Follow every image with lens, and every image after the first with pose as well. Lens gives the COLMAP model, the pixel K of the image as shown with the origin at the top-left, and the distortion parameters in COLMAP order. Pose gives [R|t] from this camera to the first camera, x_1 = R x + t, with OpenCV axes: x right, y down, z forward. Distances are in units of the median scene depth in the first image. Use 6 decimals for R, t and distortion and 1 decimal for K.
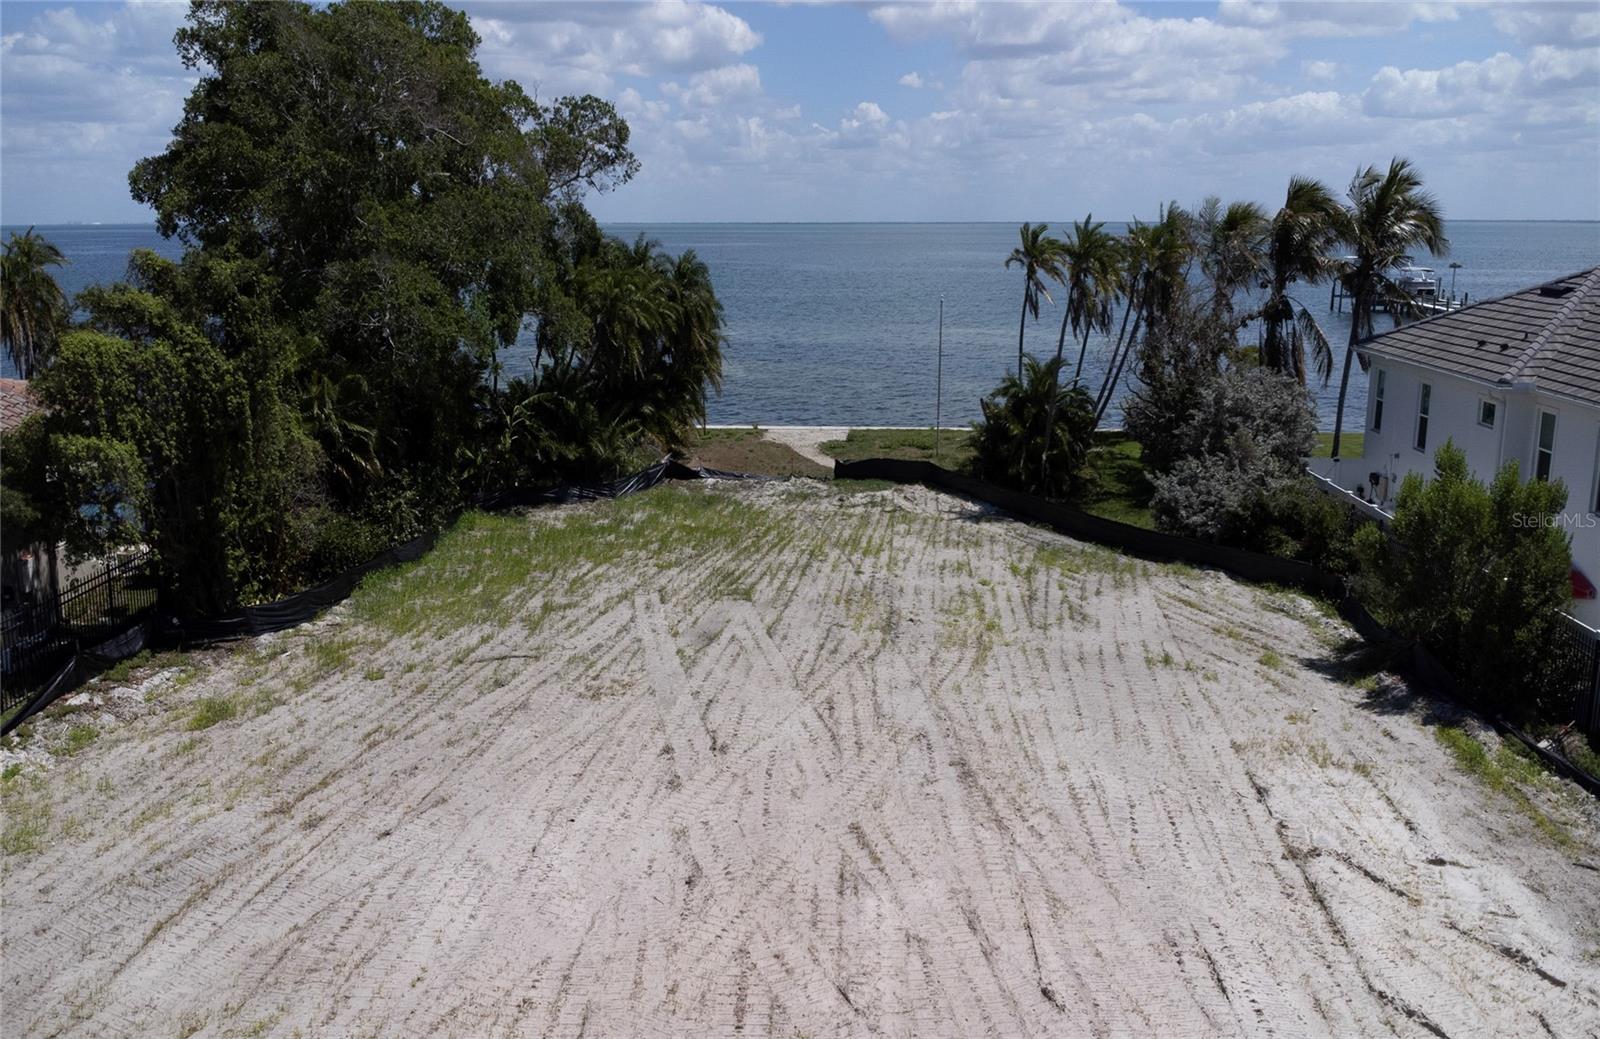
lens RADIAL K [[1163.9, 0, 808.3], [0, 1163.9, 451.7], [0, 0, 1]] dist [0.018446, -0.035097]
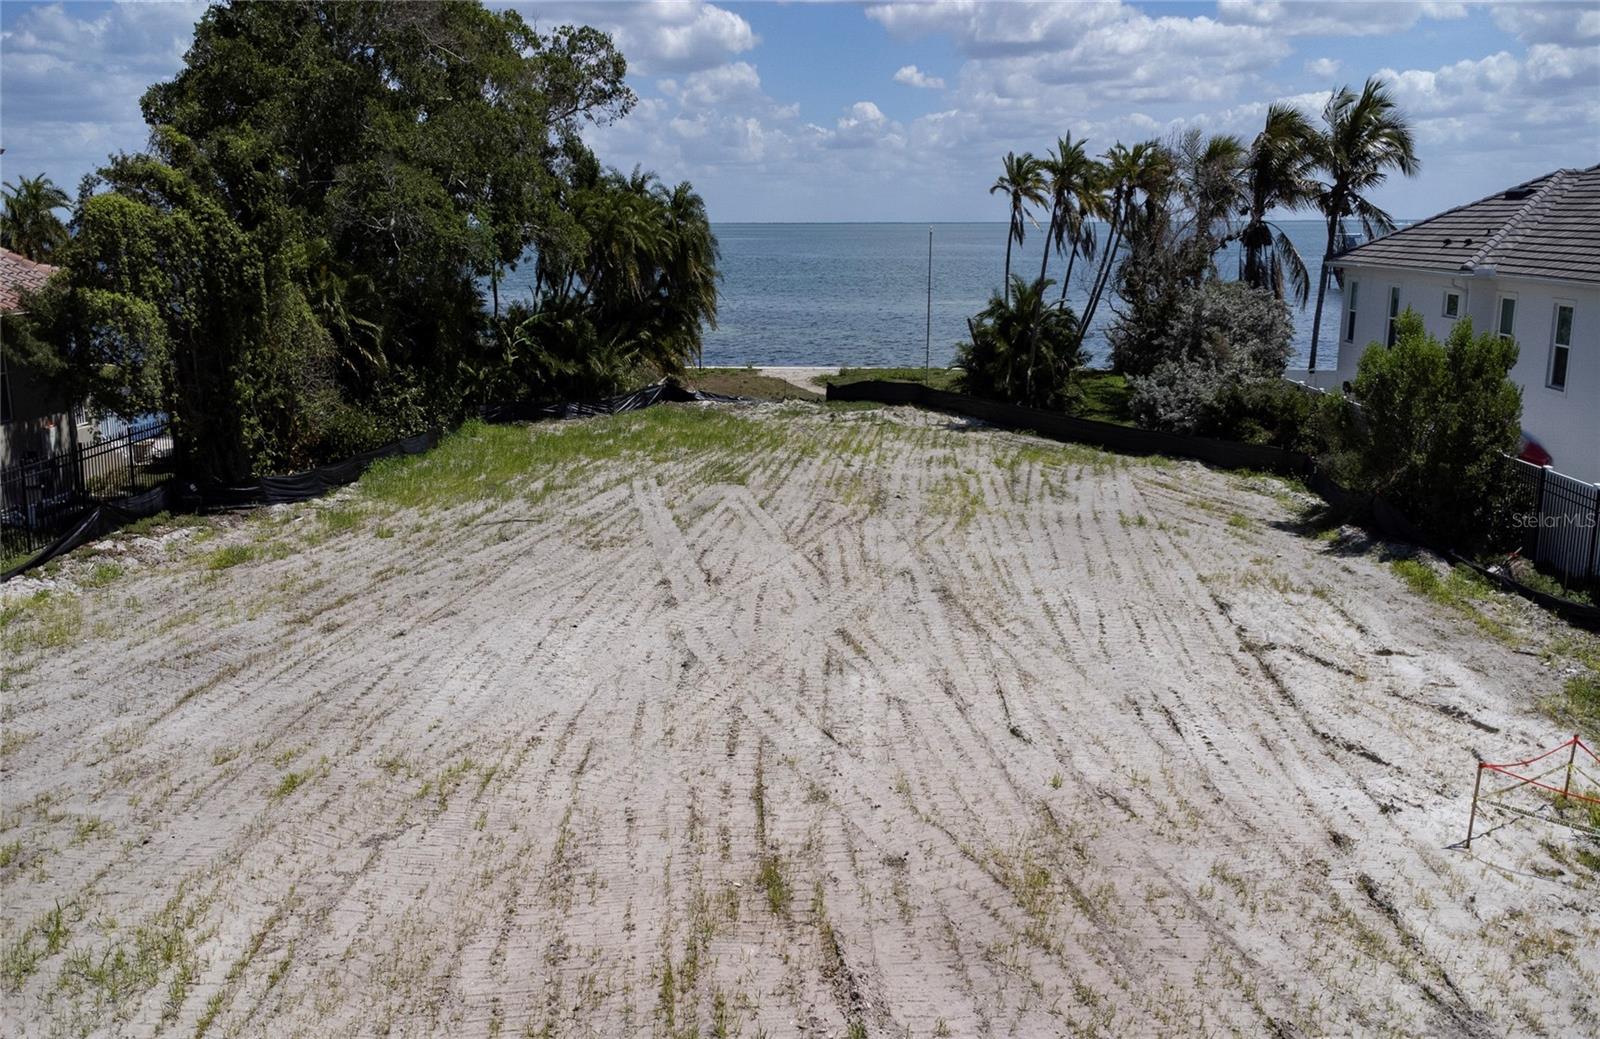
lens RADIAL K [[1166.7, 0, 808.7], [0, 1166.7, 451.3], [0, 0, 1]] dist [0.004344, -0.004191]
pose [[0.999992, -0.001456, 0.003661, 0.004444], [0.001459, 0.999999, -0.000836, 0.100568], [-0.003659, 0.000842, 0.999993, -0.041805]]
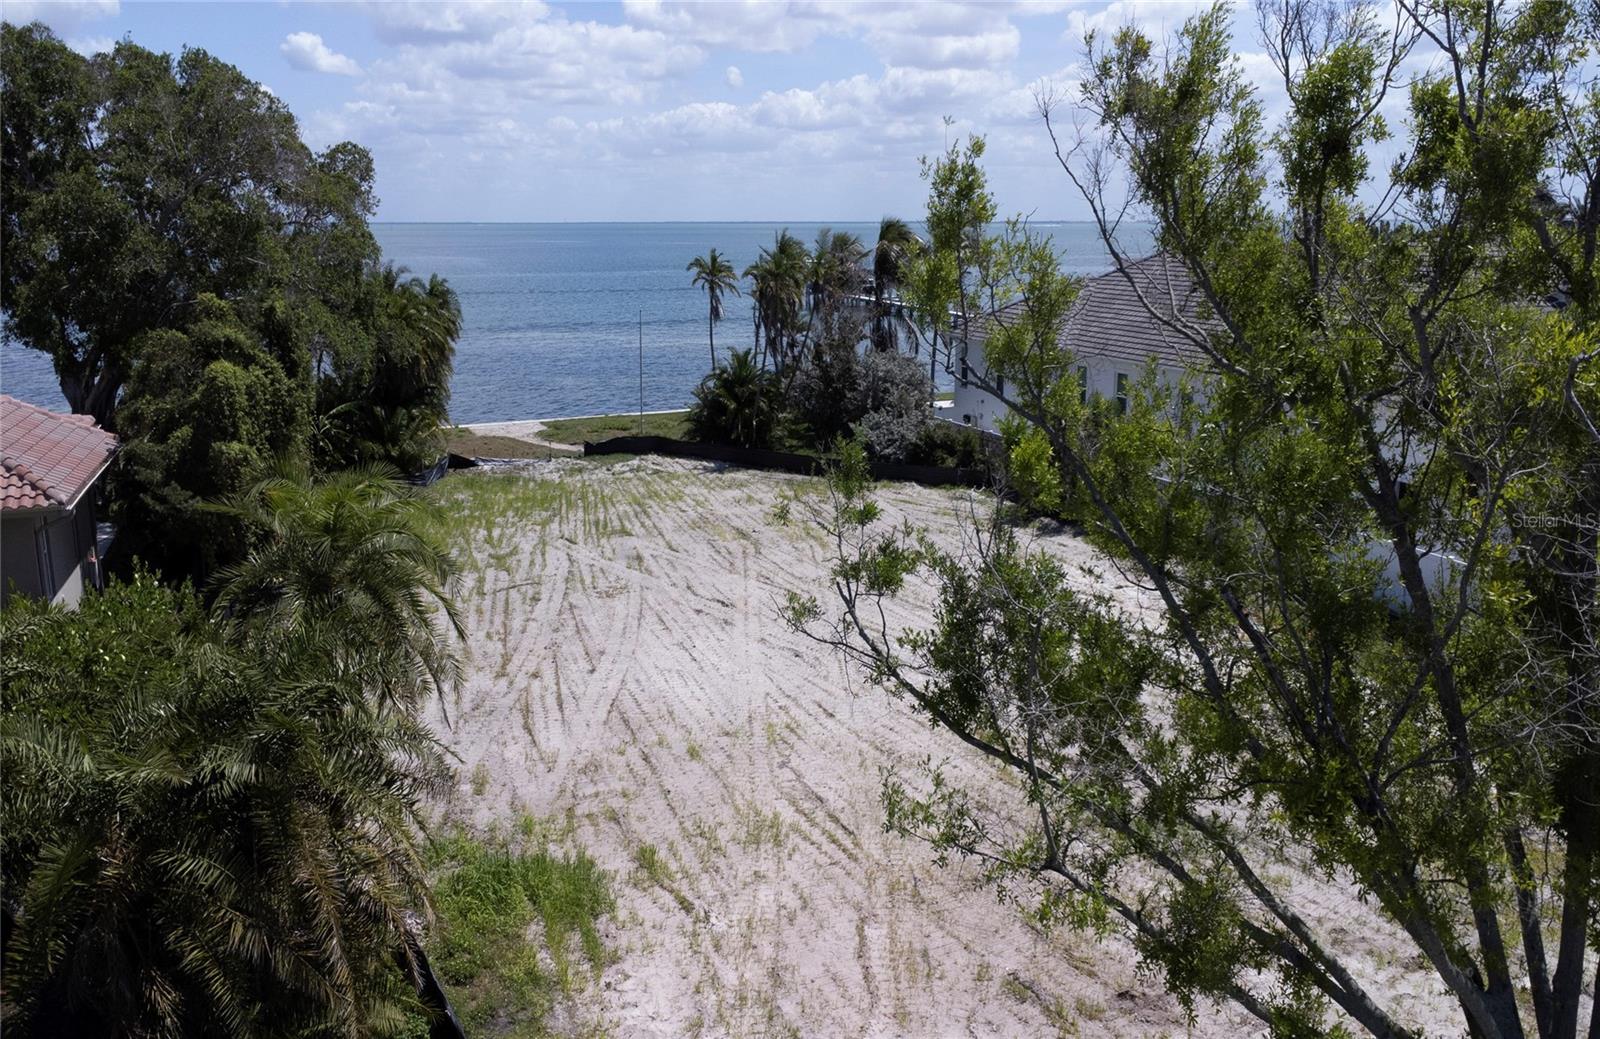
lens RADIAL K [[1166.7, 0, 808.7], [0, 1166.7, 451.3], [0, 0, 1]] dist [0.004344, -0.004191]
pose [[0.885785, -0.089700, 0.455346, -0.491235], [0.089567, 0.995740, 0.021918, 0.017943], [-0.455372, 0.021369, 0.890045, -0.322356]]
